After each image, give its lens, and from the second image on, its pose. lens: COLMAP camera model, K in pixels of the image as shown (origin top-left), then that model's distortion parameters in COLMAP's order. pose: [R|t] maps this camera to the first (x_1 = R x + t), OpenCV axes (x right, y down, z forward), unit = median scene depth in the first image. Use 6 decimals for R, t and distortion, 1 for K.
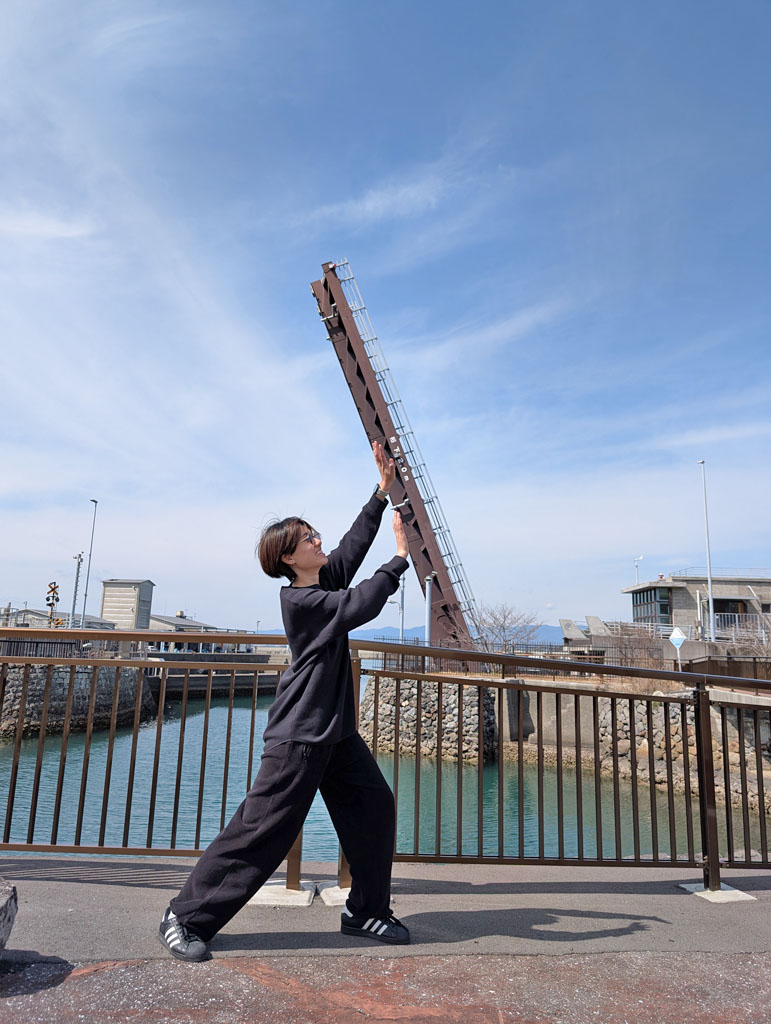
lens RADIAL K [[705.8, 0, 385.5], [0, 705.8, 512.0], [0, 0, 1]] dist [0.000871, -0.000484]
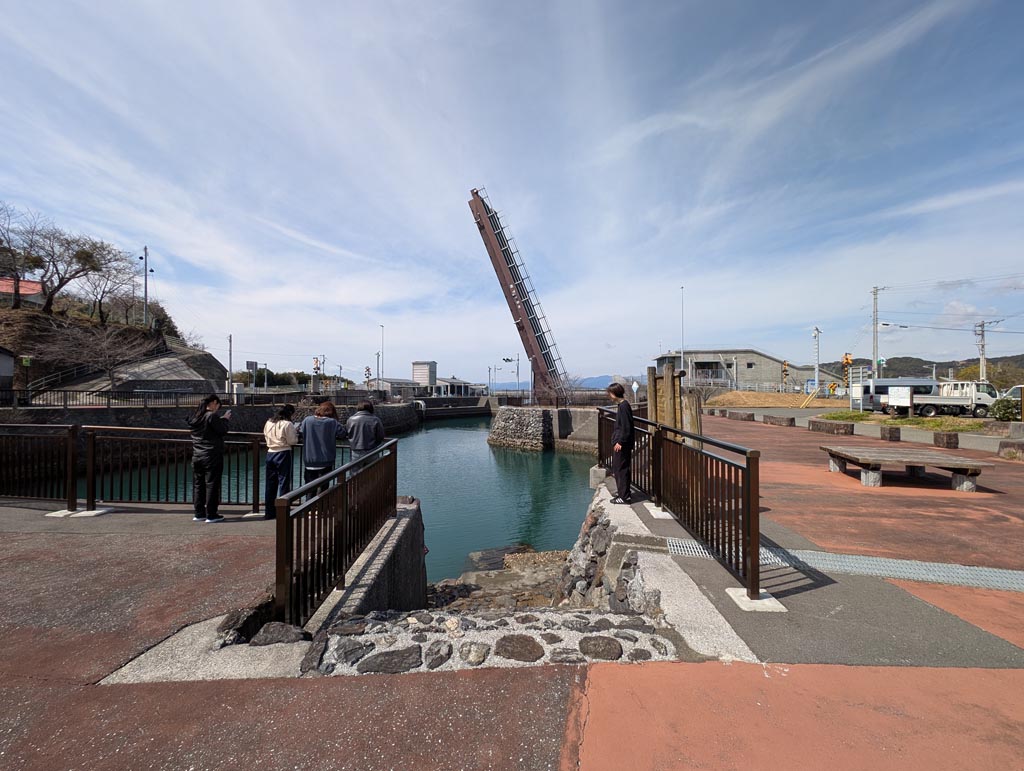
lens RADIAL K [[366.1, 0, 512.0], [0, 366.1, 385.5], [0, 0, 1]] dist [0.000360, 0.000032]
pose [[0.990380, -0.031935, -0.134637, 0.129396], [0.054985, 0.983712, 0.171135, -0.008111], [0.126979, -0.176892, 0.976005, -0.008156]]
